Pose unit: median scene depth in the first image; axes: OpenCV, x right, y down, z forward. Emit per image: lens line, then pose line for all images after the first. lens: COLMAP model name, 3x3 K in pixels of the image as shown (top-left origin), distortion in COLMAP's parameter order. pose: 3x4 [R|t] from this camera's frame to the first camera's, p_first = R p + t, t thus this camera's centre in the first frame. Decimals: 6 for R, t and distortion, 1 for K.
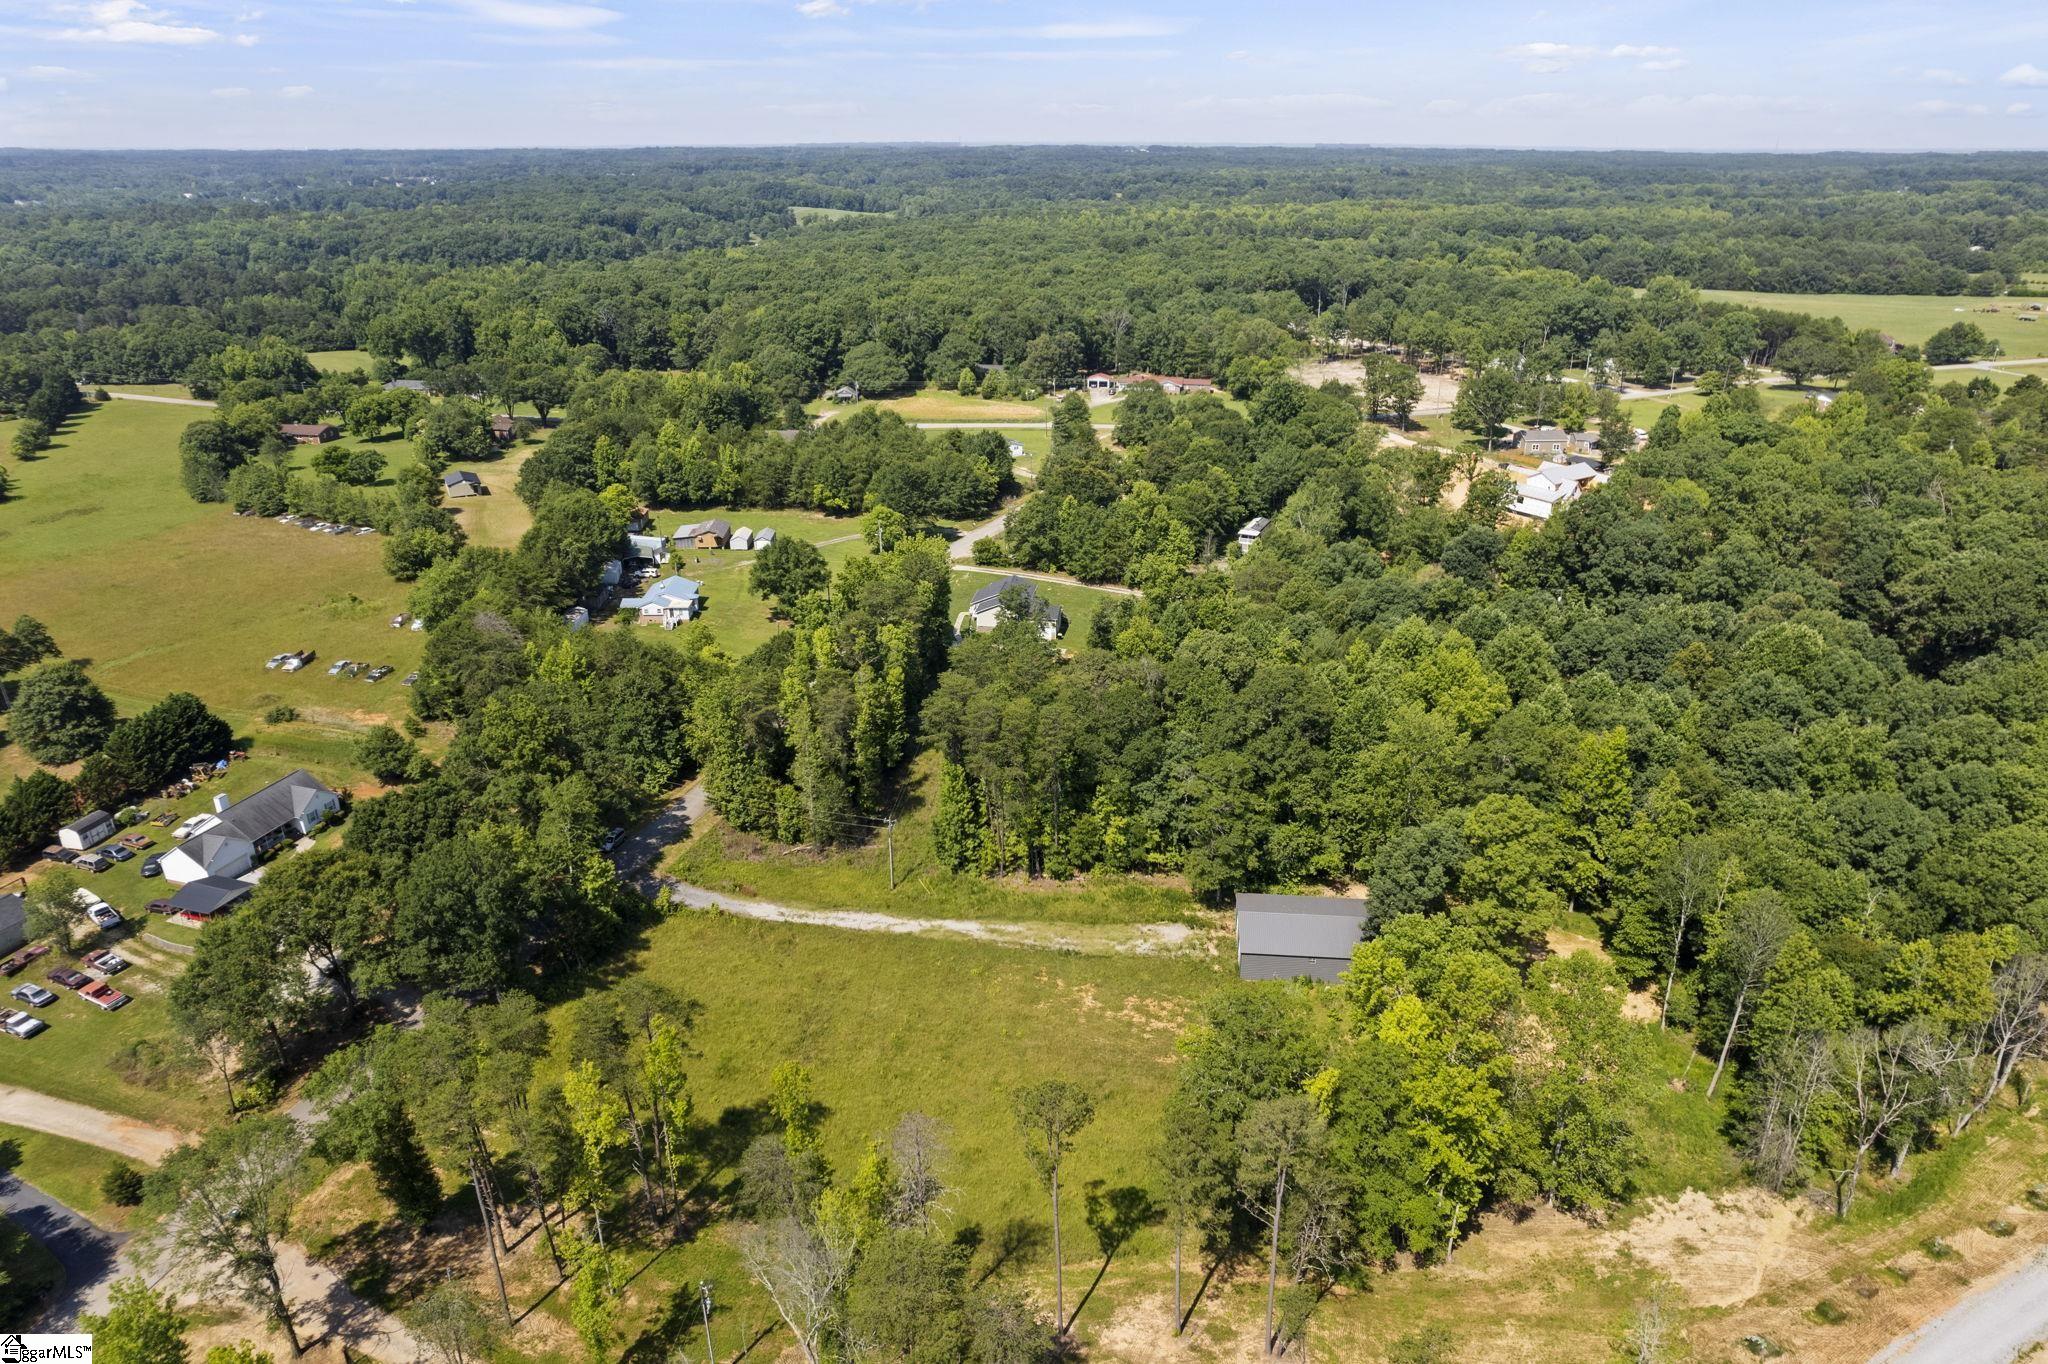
lens RADIAL K [[1288.5, 0, 1035.5], [0, 1288.5, 689.5], [0, 0, 1]] dist [-0.074520, 0.061978]
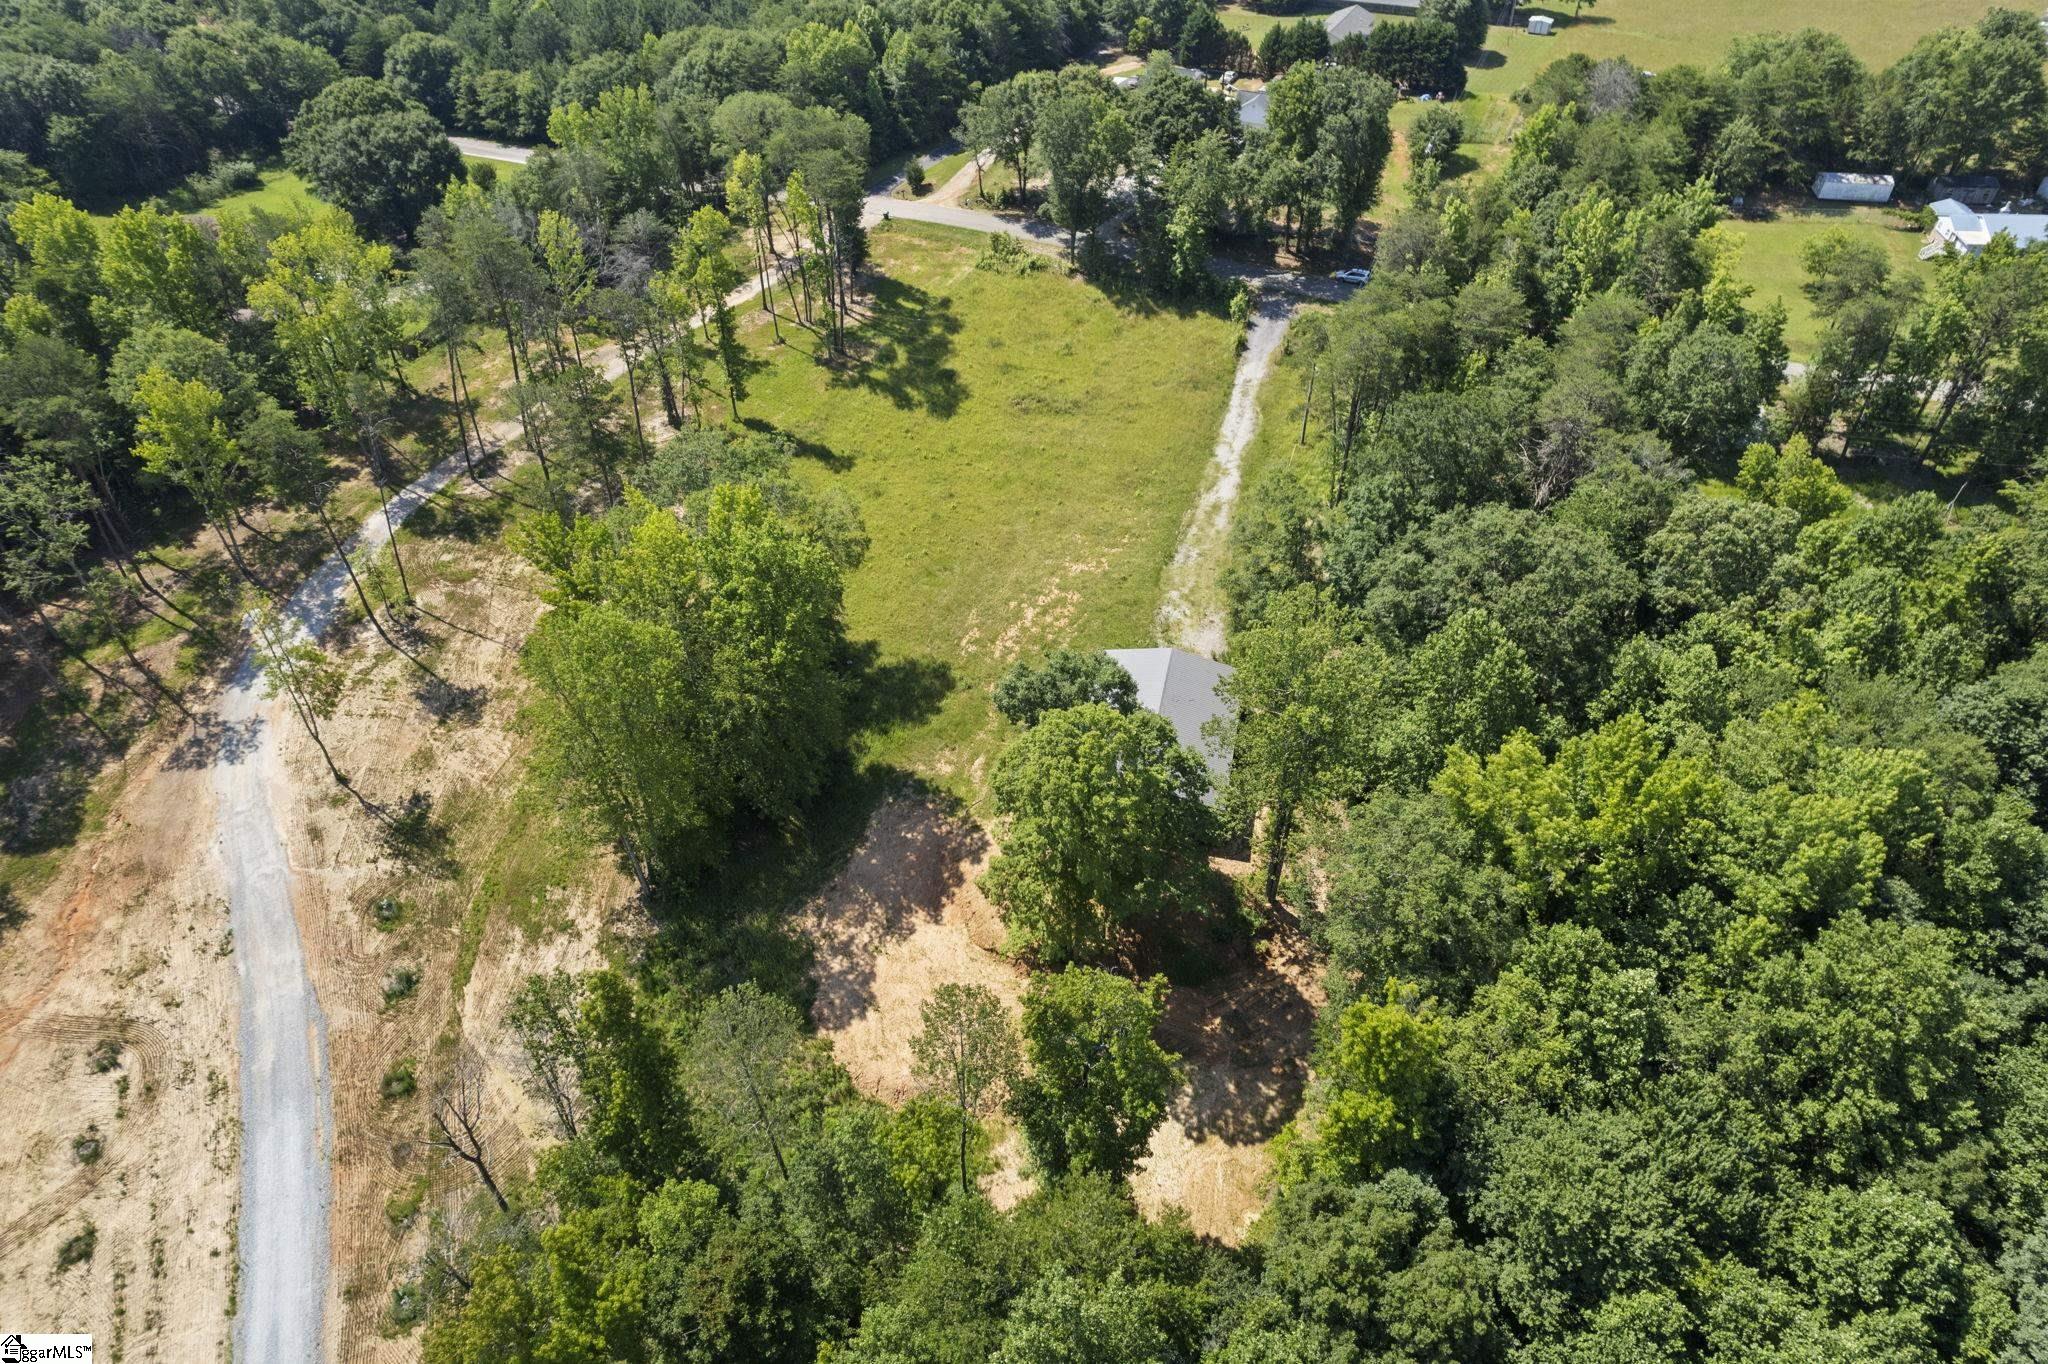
lens RADIAL K [[1288.5, 0, 1035.5], [0, 1288.5, 689.5], [0, 0, 1]] dist [-0.074520, 0.061978]
pose [[-0.097325, 0.682572, -0.724309, 0.672672], [-0.393560, 0.642051, 0.657937, -0.246520], [0.914132, 0.349093, 0.206146, 0.746428]]
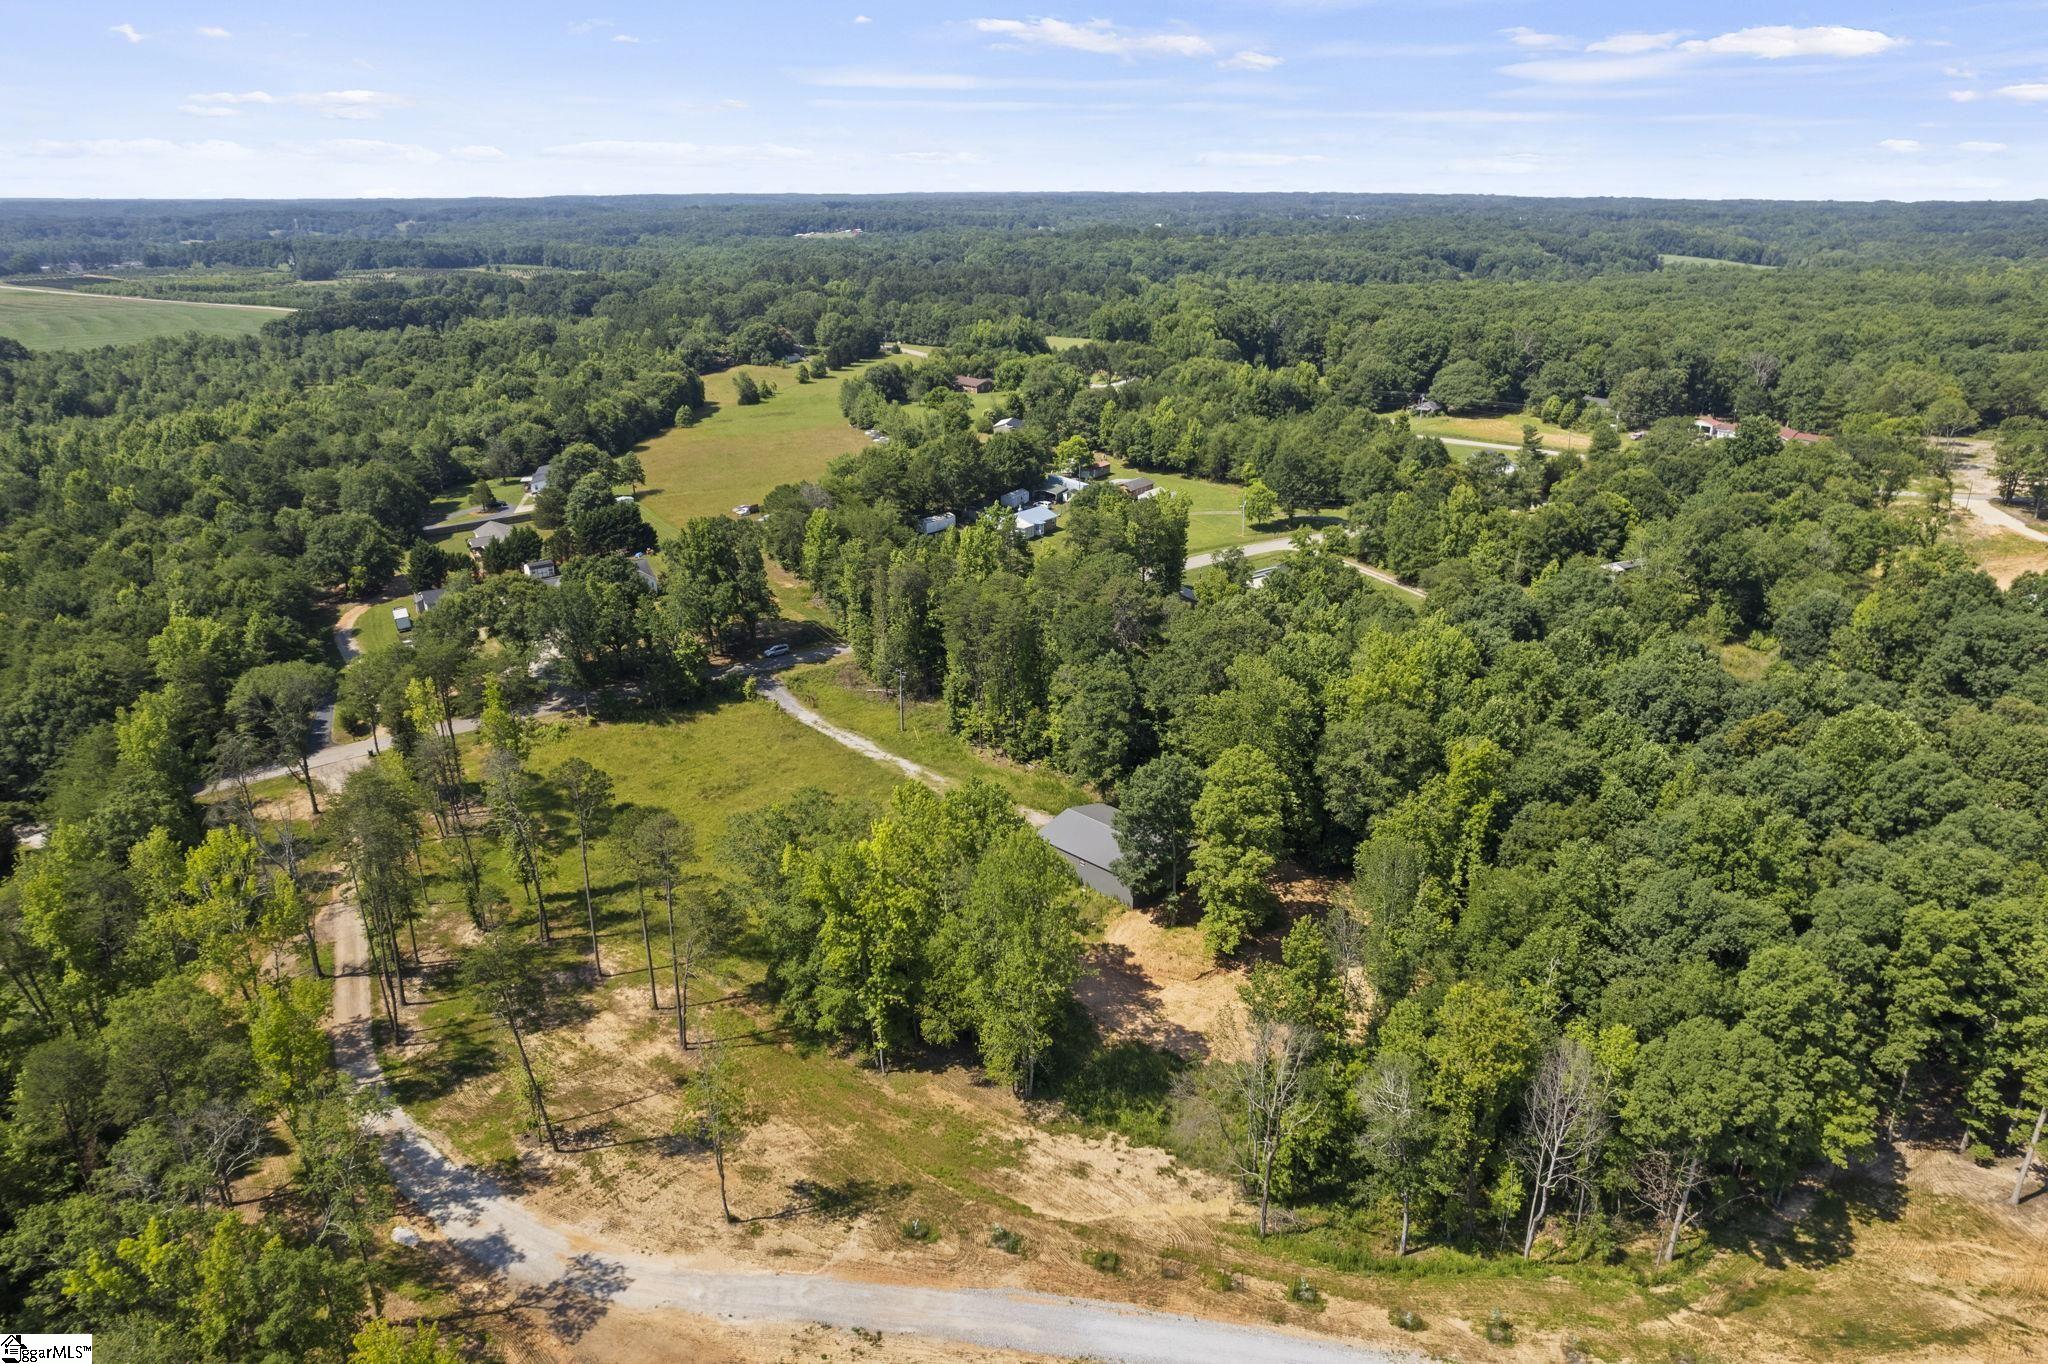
lens RADIAL K [[1288.5, 0, 1035.5], [0, 1288.5, 689.5], [0, 0, 1]] dist [-0.074520, 0.061978]
pose [[0.783970, 0.229371, -0.576871, 0.695509], [-0.247527, 0.967673, 0.048369, 0.029809], [0.569317, 0.104871, 0.815402, 0.094918]]
